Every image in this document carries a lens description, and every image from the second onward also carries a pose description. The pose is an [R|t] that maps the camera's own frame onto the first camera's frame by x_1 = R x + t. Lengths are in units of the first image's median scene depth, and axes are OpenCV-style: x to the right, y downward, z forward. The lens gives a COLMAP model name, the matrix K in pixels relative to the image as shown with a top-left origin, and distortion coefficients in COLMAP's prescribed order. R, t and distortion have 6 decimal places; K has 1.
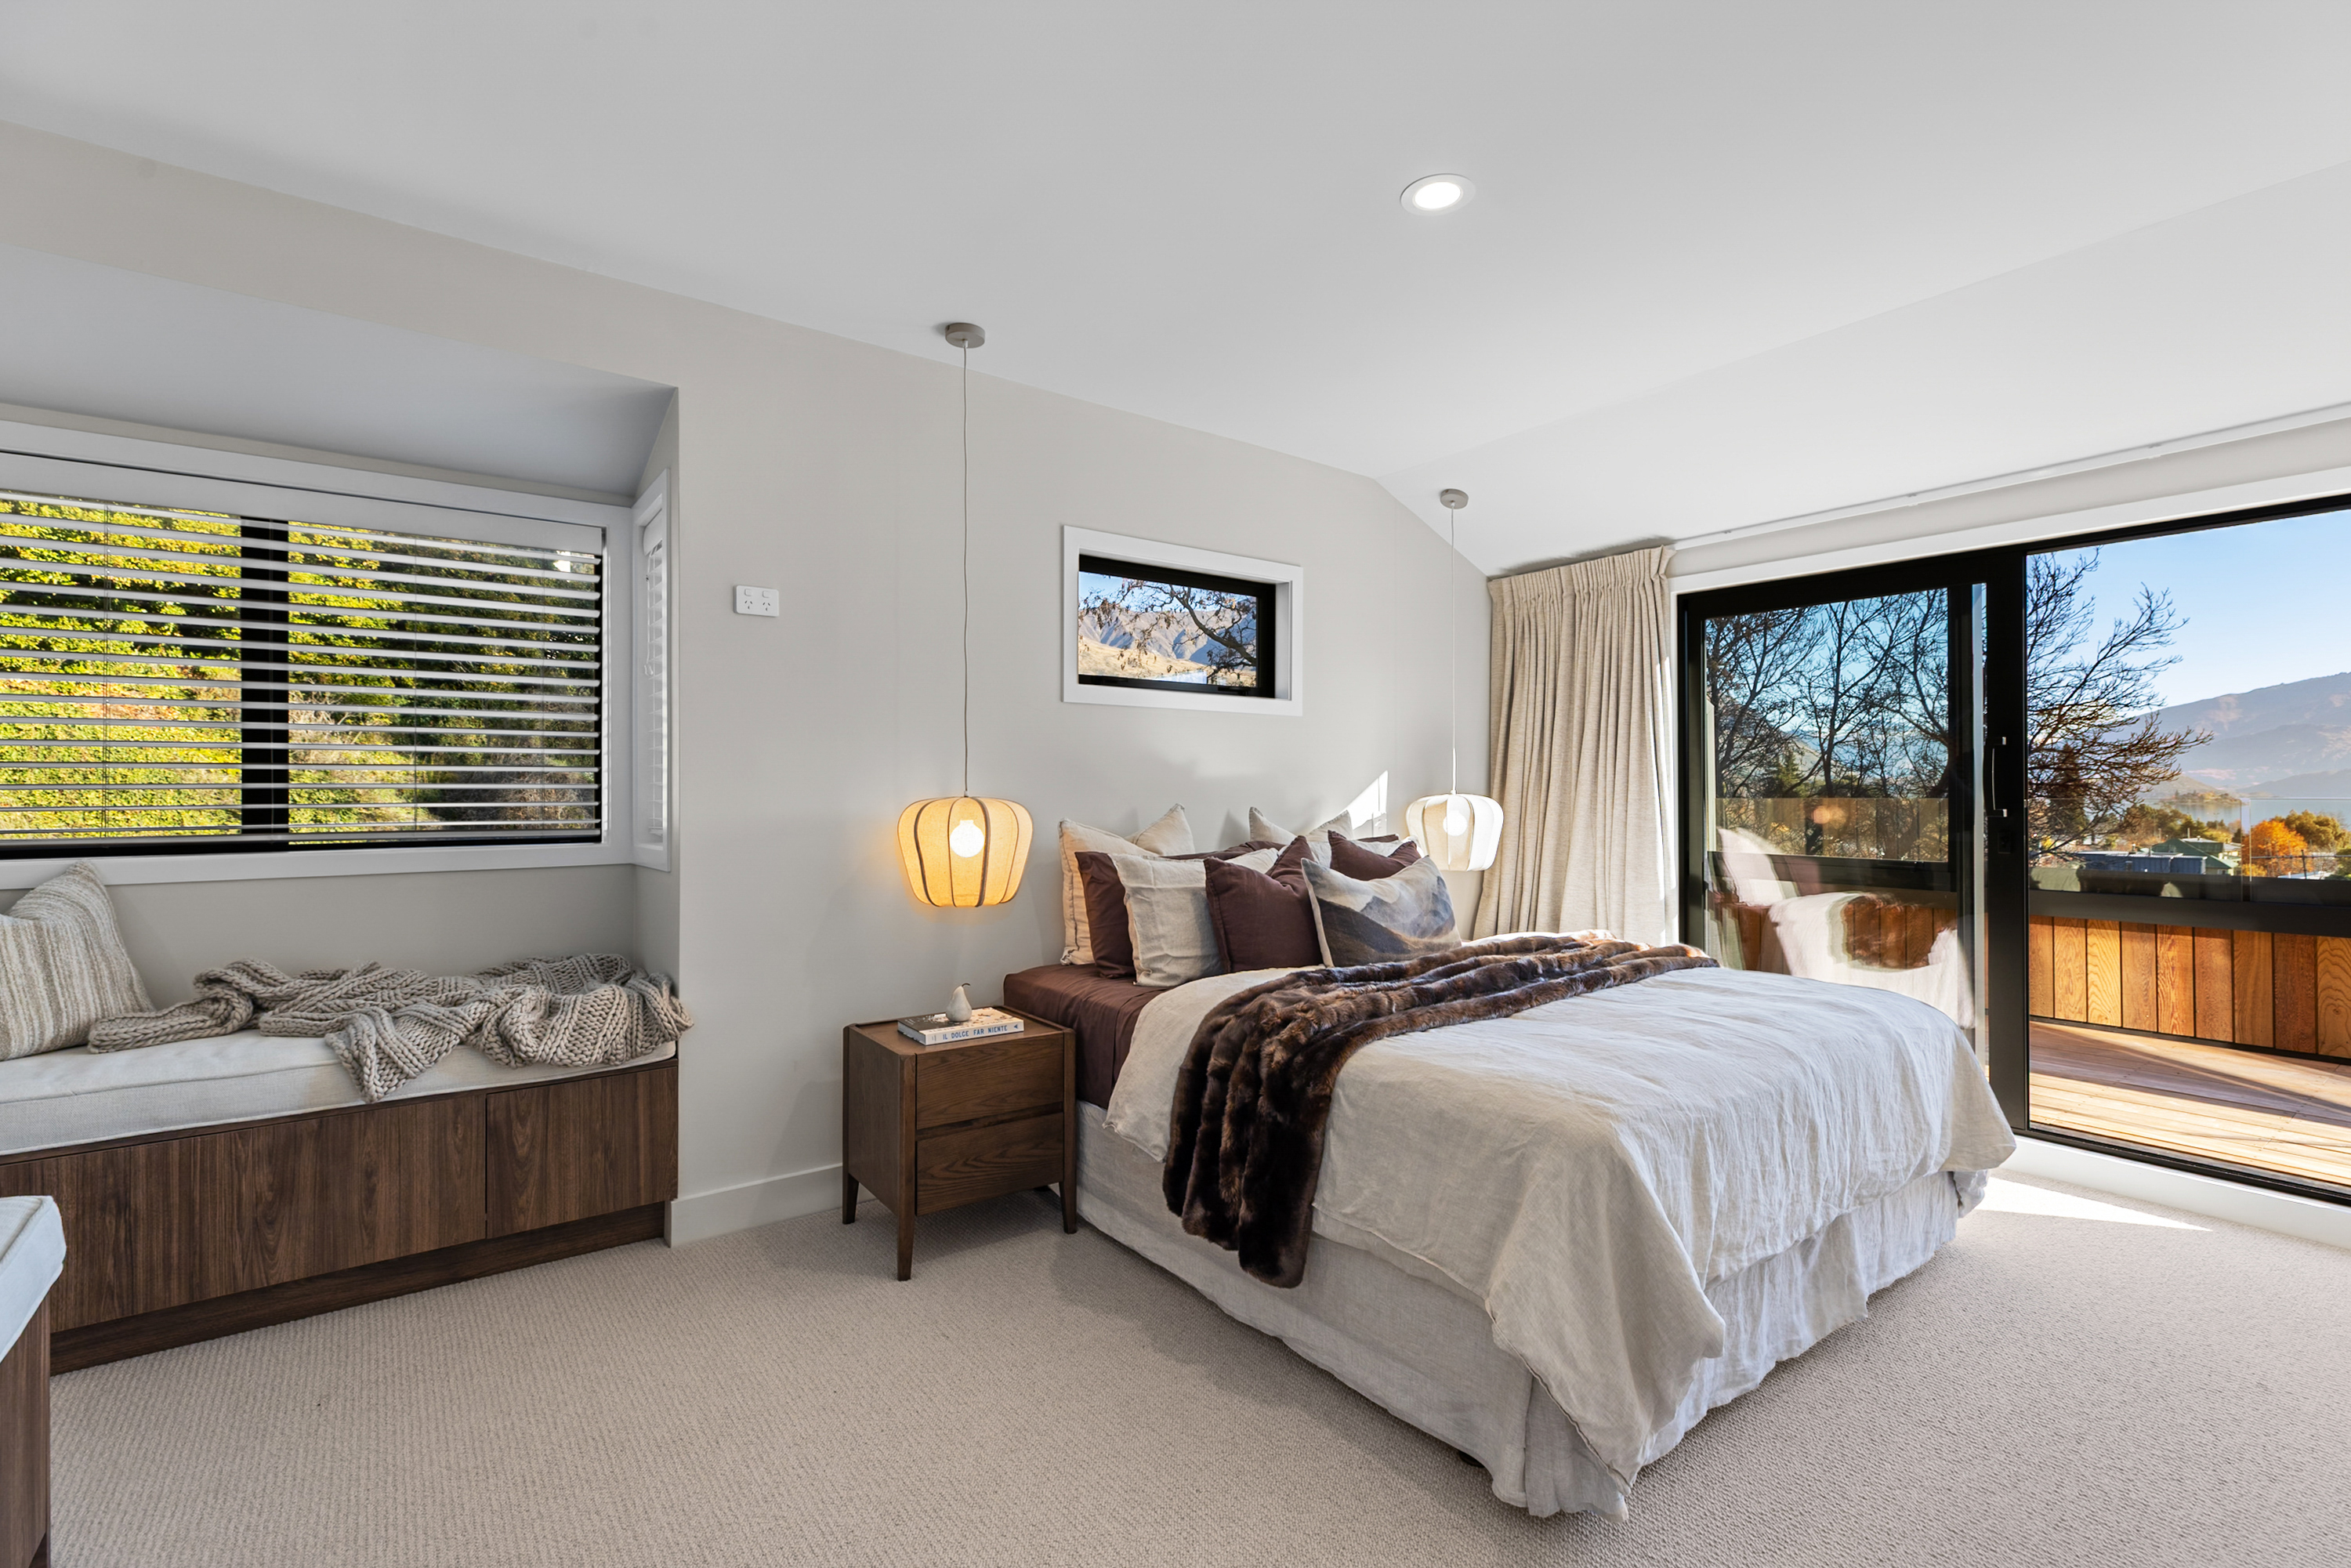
lens RADIAL K [[1056.8, 0, 1175.5], [0, 1056.8, 784.0], [0, 0, 1]] dist [0.000608, -0.000423]
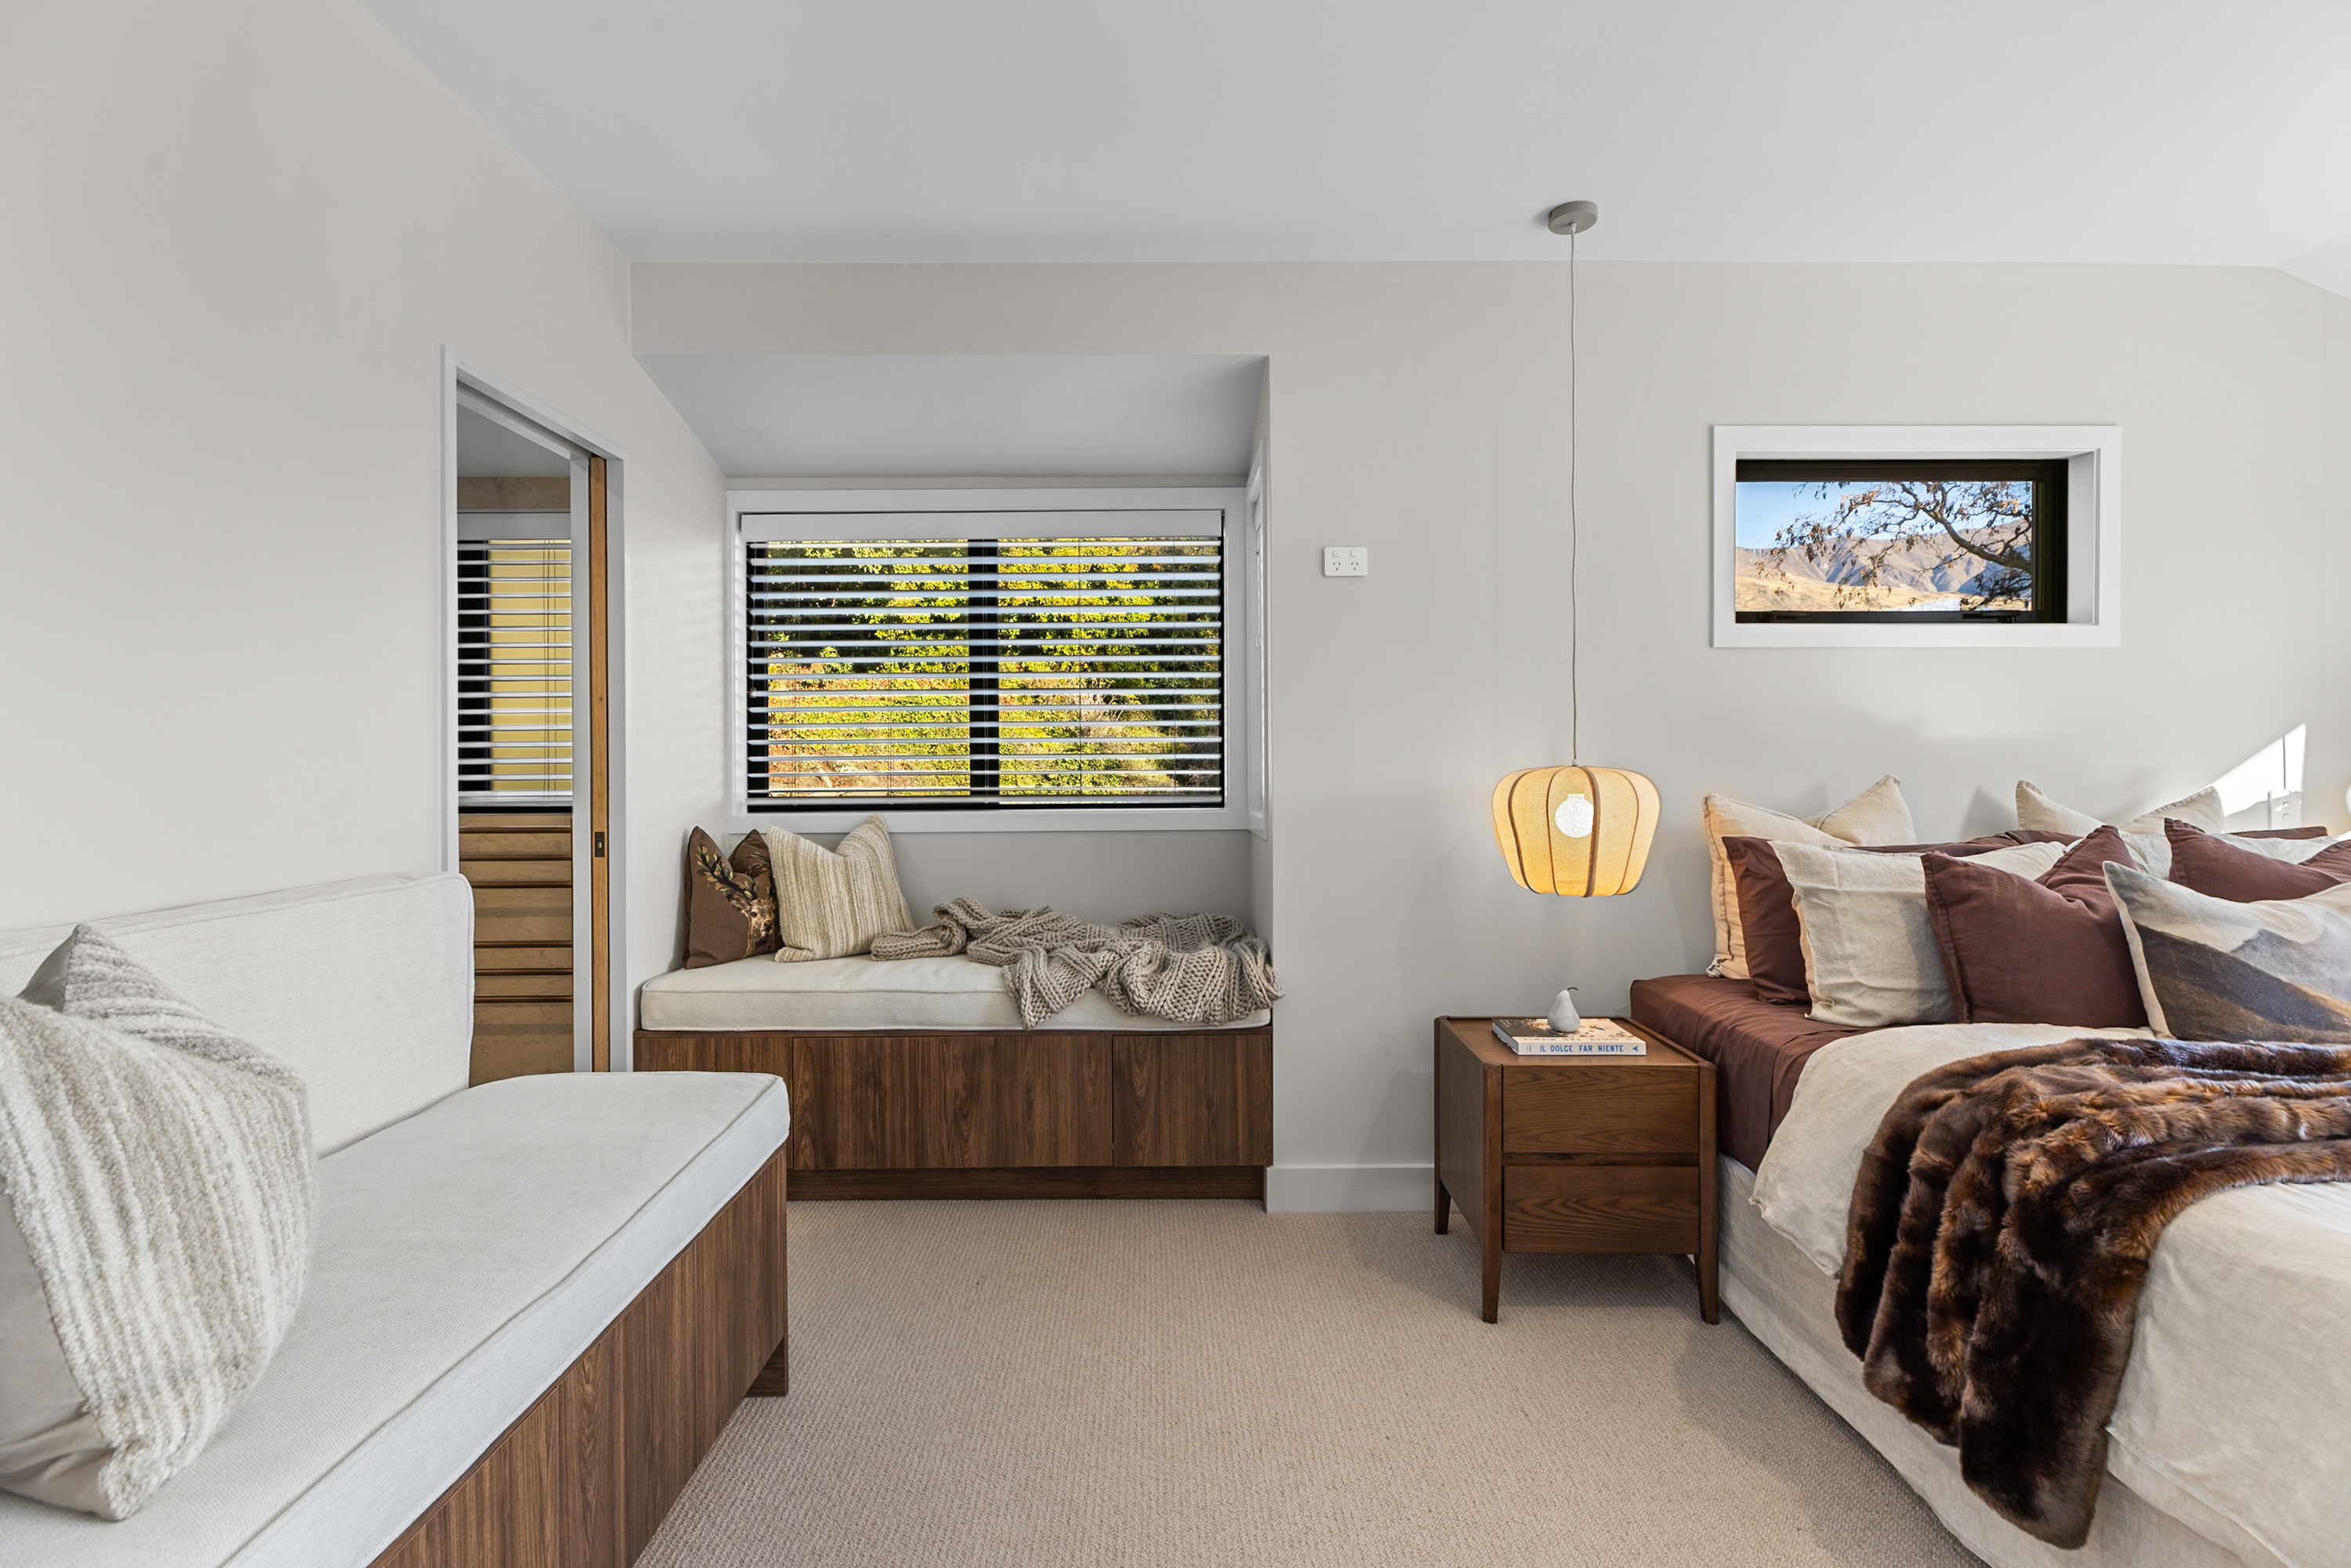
lens RADIAL K [[1047.7, 0, 1172.0], [0, 1047.7, 761.1], [0, 0, 1]] dist [0.001947, -0.000512]
pose [[0.807062, -0.000523, -0.590466, 0.041211], [0.006843, 0.999941, 0.008468, -0.001385], [0.590427, -0.010875, 0.807018, 0.150741]]
